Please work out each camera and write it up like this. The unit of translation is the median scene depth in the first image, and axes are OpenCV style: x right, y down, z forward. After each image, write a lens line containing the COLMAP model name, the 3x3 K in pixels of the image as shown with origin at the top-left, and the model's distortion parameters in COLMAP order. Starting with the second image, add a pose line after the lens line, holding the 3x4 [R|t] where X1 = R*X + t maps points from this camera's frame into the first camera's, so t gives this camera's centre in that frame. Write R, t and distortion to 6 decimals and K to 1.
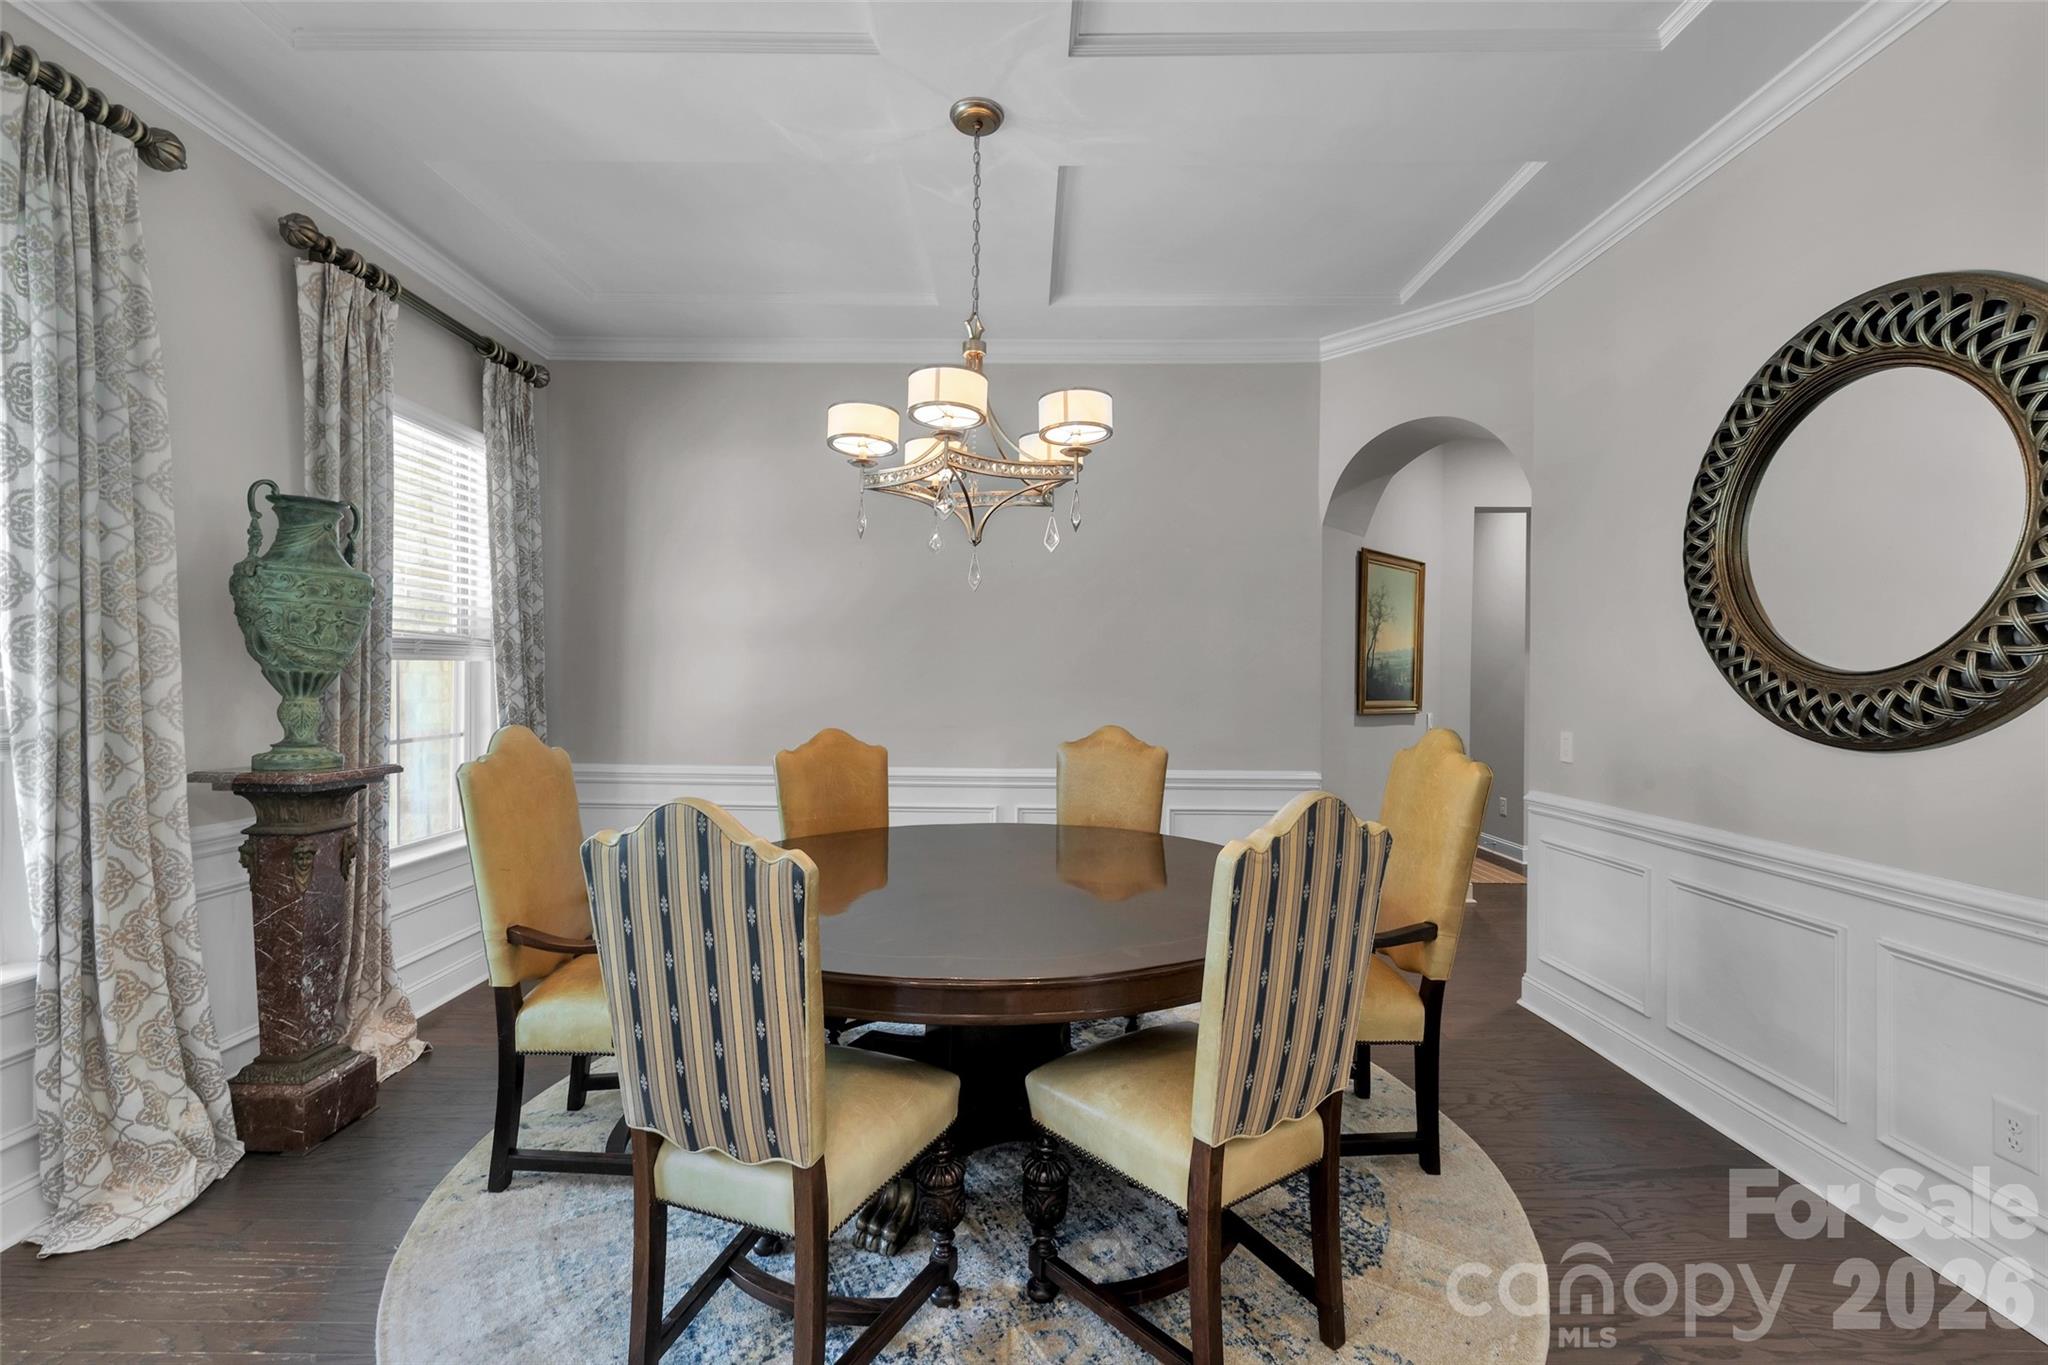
lens RADIAL K [[869.3, 0, 1028.4], [0, 869.3, 683.4], [0, 0, 1]] dist [-0.000427, -0.000053]
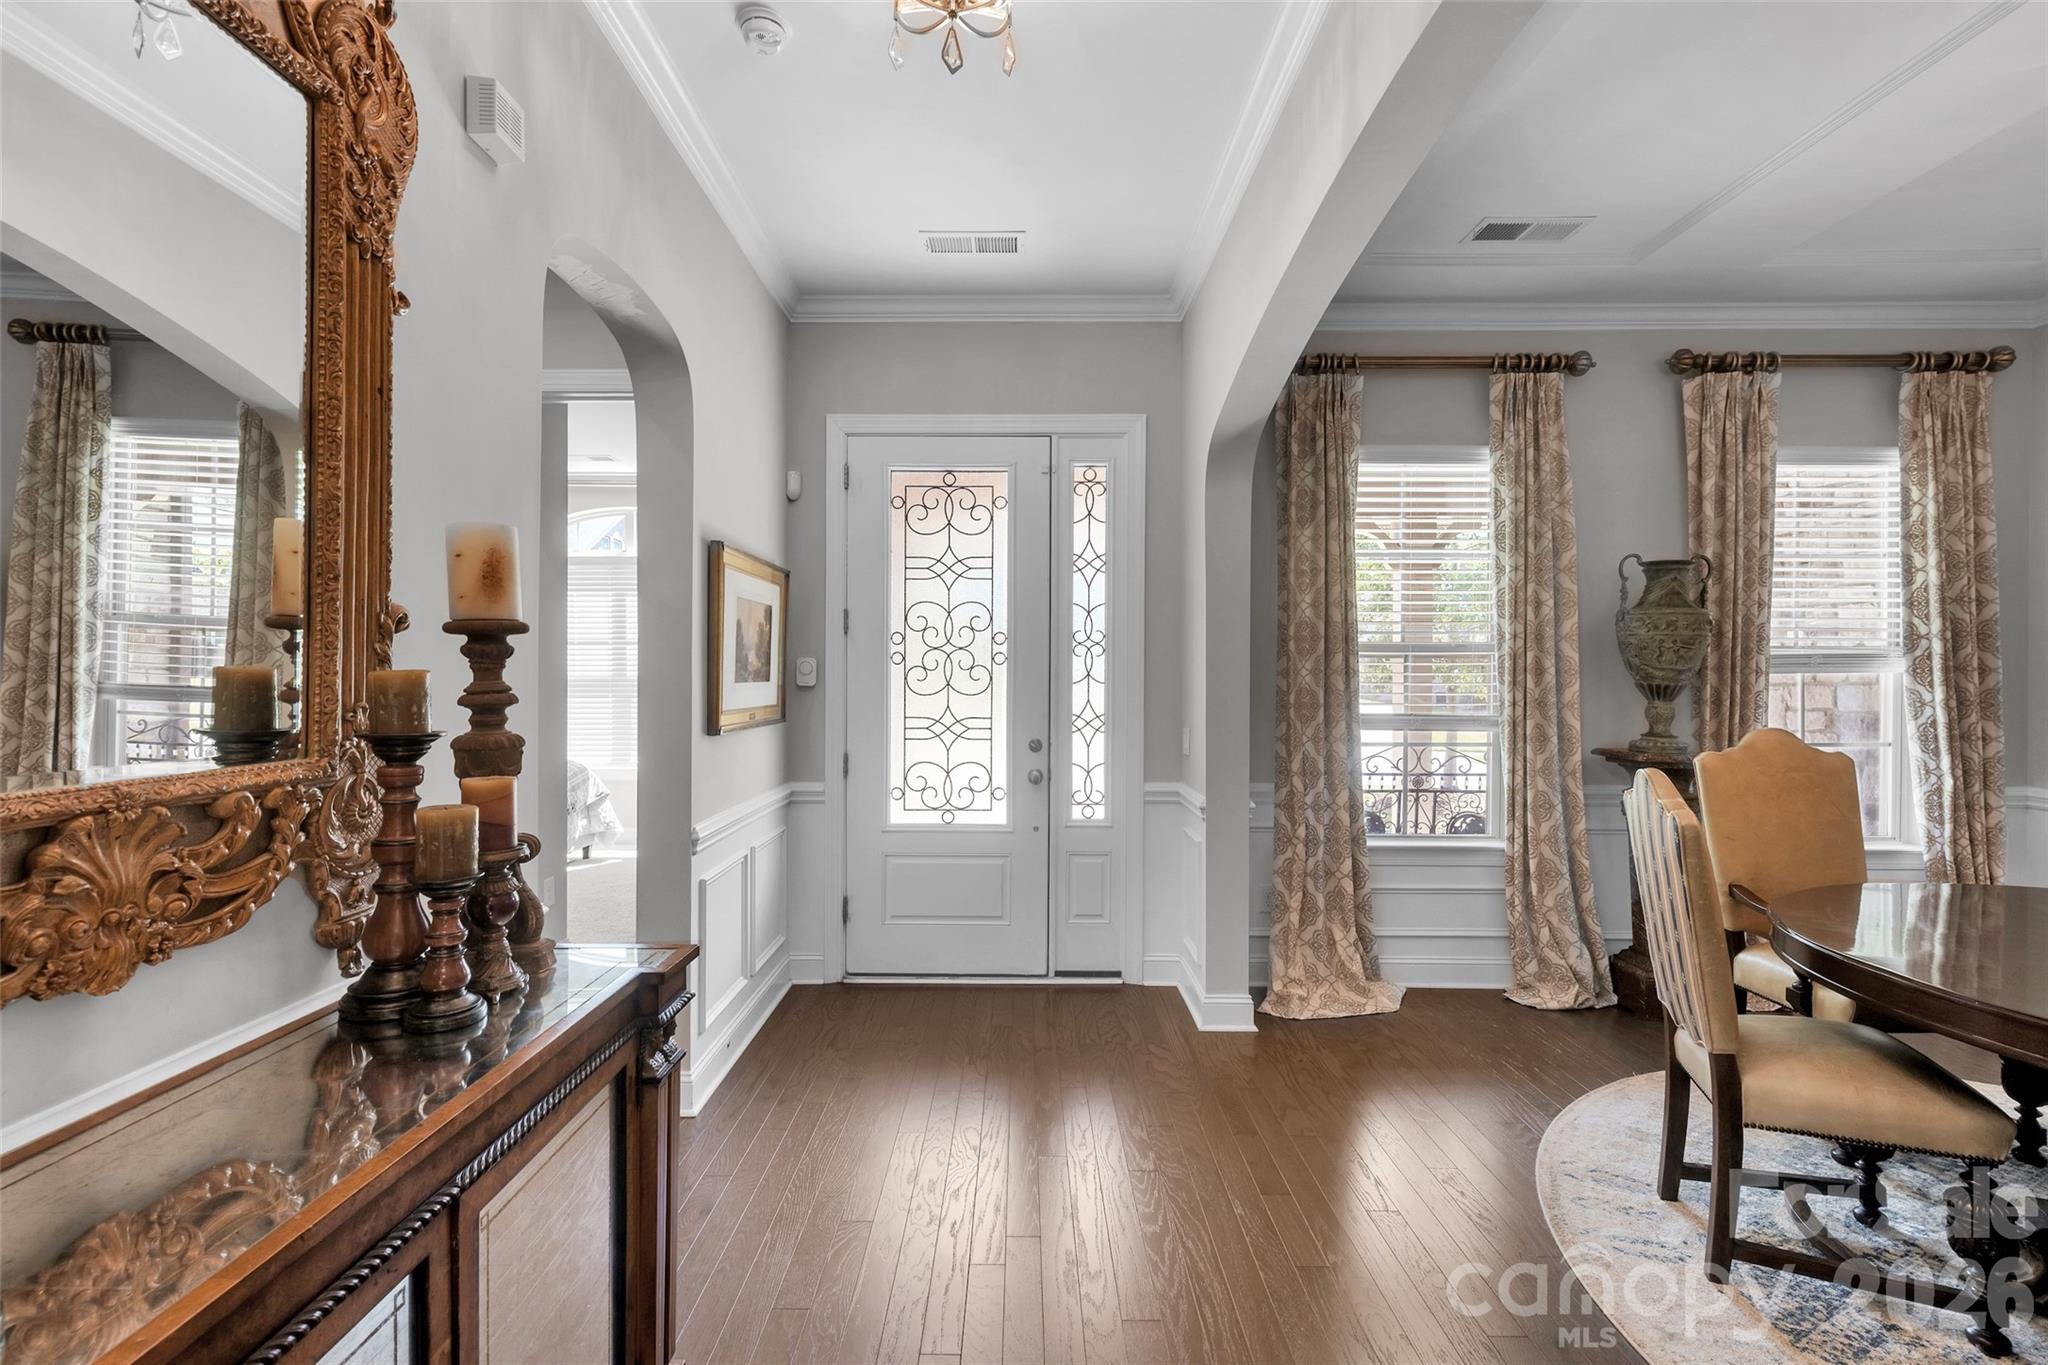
lens RADIAL K [[869.3, 0, 1028.4], [0, 869.3, 683.4], [0, 0, 1]] dist [-0.000427, -0.000053]
pose [[0.000673, -0.005255, -0.999986, 0.628724], [-0.009242, 0.999943, -0.005261, 0.003240], [0.999957, 0.009245, 0.000624, -0.027618]]
